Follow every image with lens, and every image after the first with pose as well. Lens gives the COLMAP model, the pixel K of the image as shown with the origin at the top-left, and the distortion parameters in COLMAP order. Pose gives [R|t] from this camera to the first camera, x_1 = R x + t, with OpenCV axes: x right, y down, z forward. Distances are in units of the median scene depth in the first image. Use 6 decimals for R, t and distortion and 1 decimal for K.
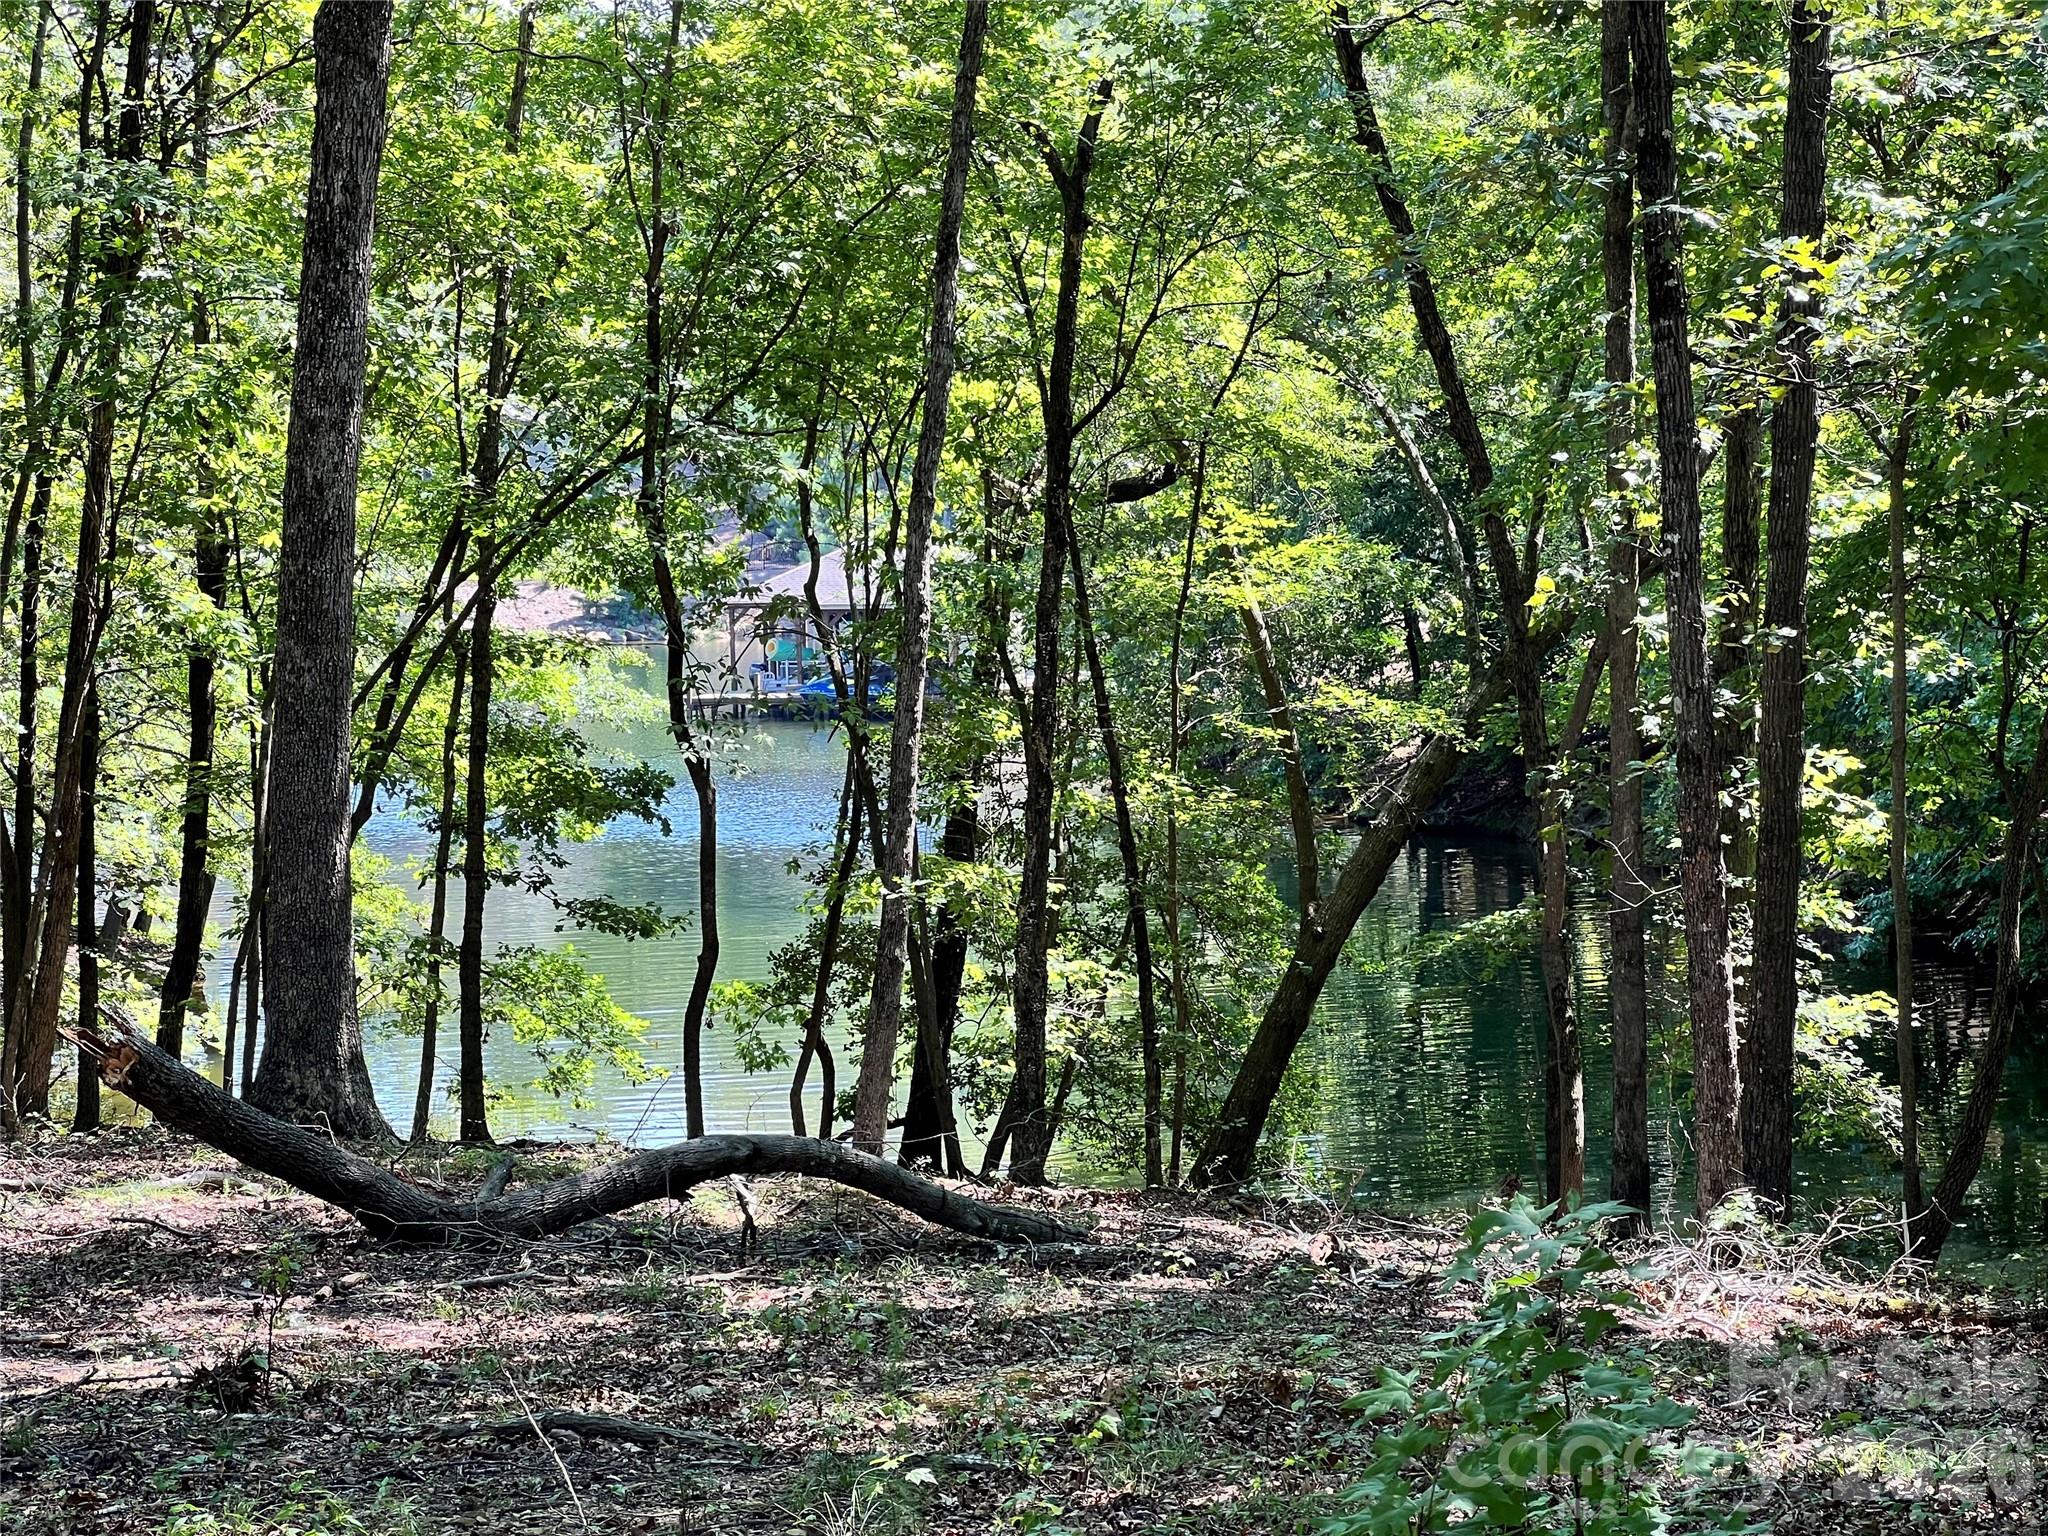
lens RADIAL K [[4615.1, 0, 1024.0], [0, 4615.1, 768.0], [0, 0, 1]] dist [-0.274301, 0.013793]
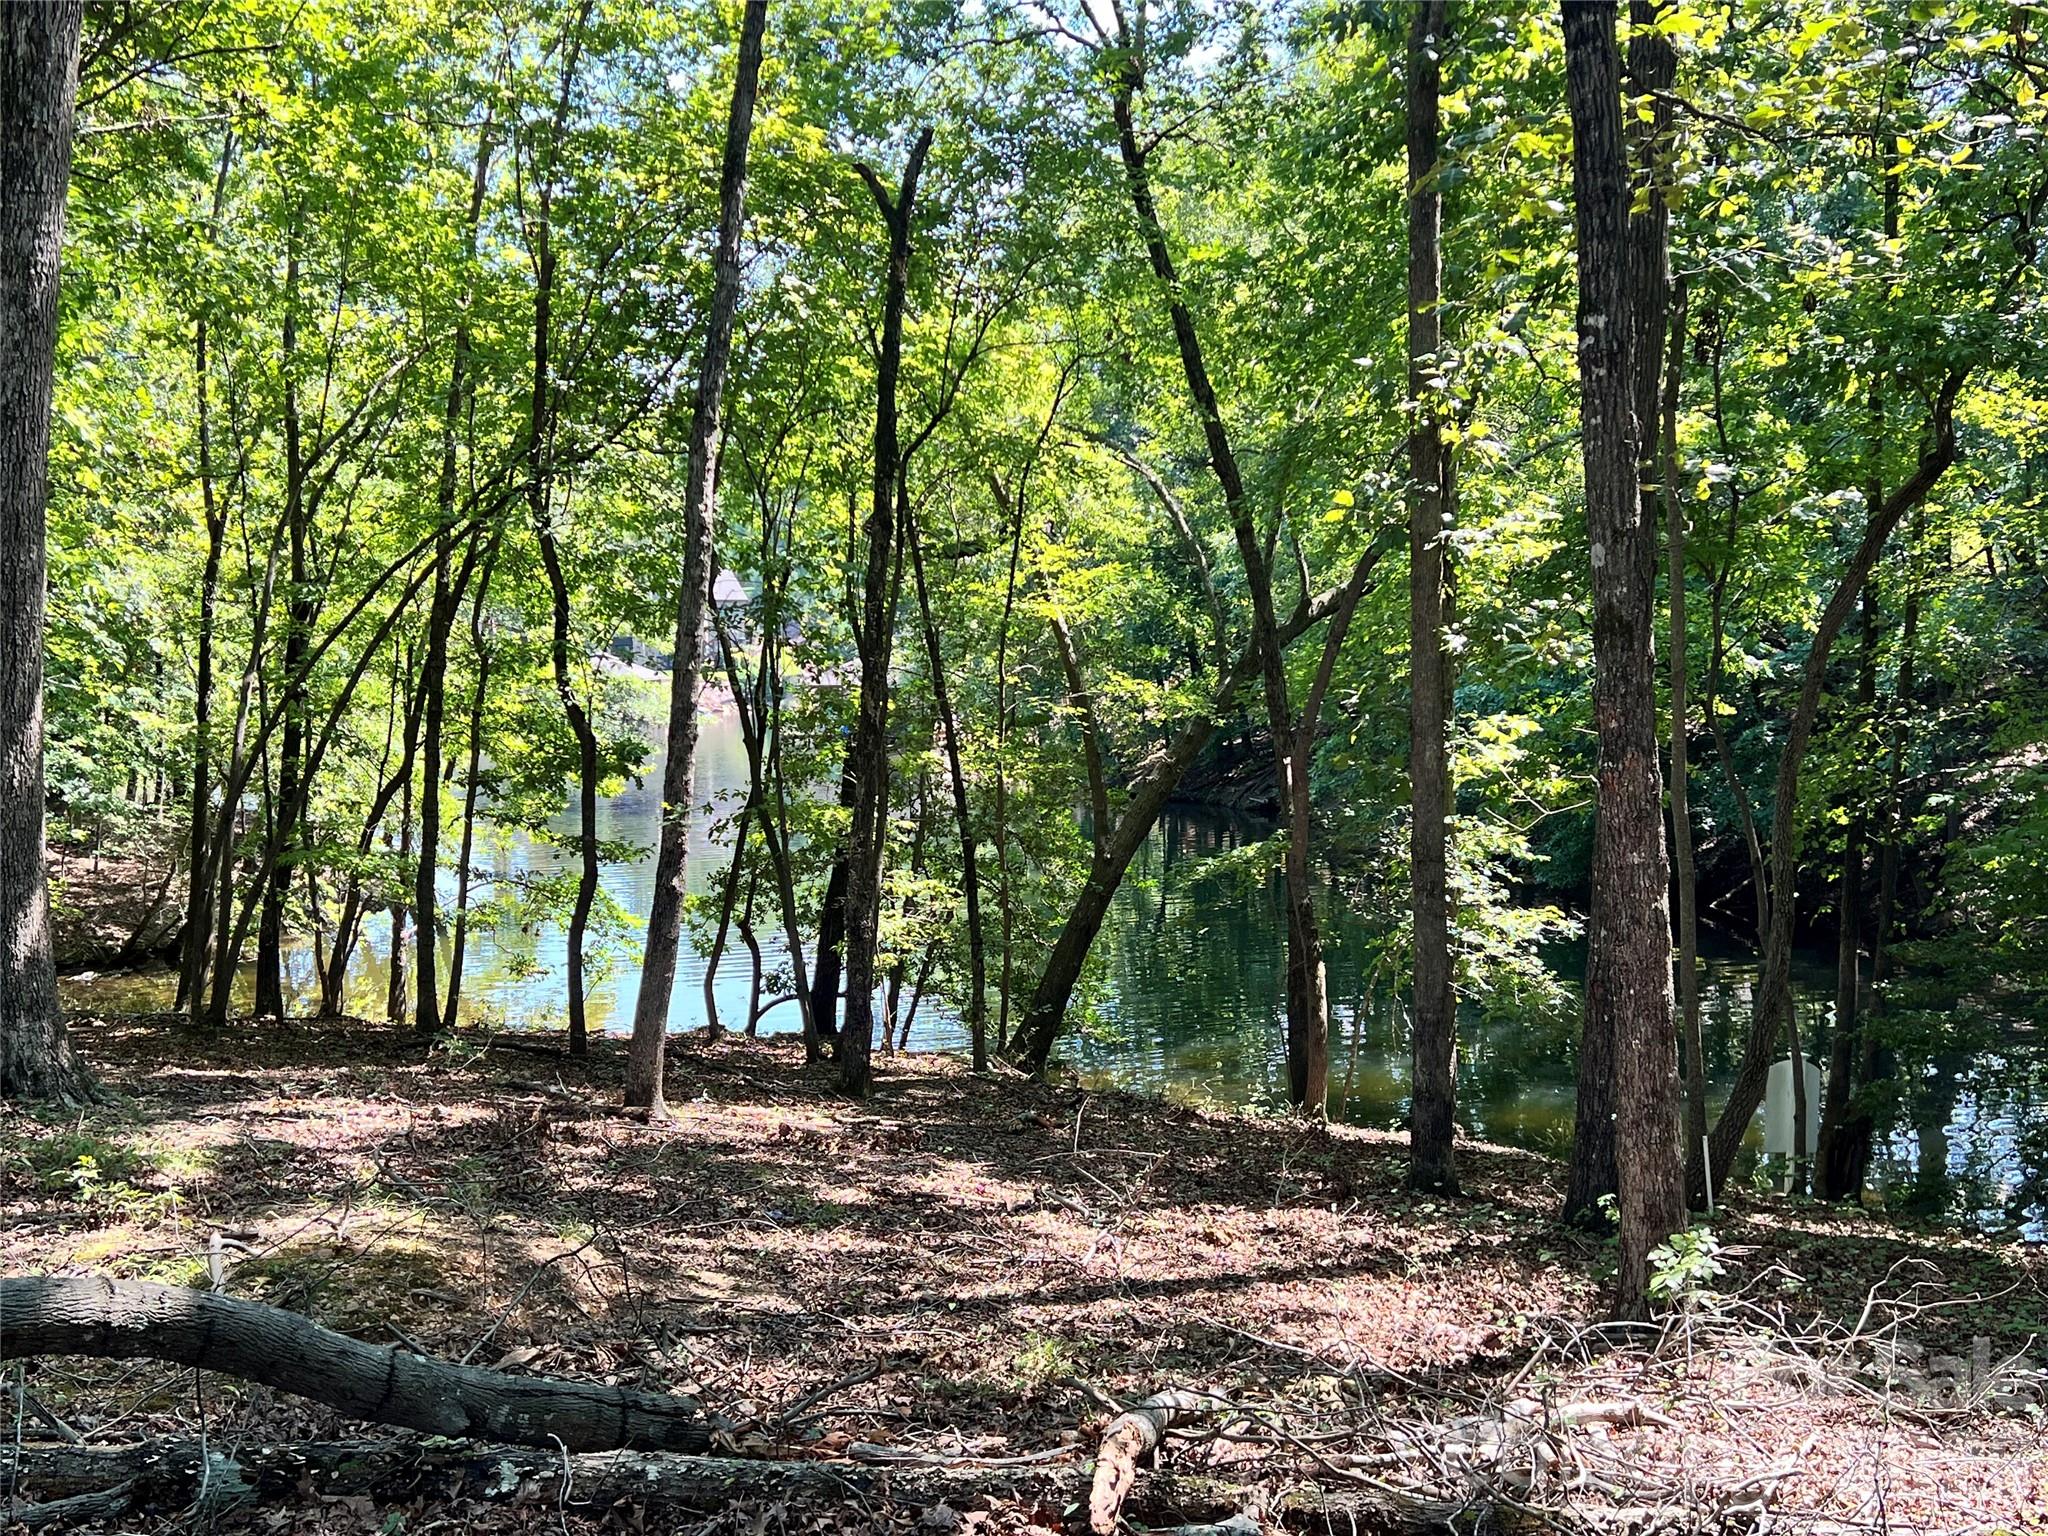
lens RADIAL K [[2176.6, 0, 1024.0], [0, 2176.6, 768.0], [0, 0, 1]] dist [0.000042, -0.001773]
pose [[0.999681, 0.000093, 0.025275, 0.023065], [0.000036, 0.999987, -0.005091, 0.012235], [-0.025275, 0.005091, 0.999668, 0.360588]]
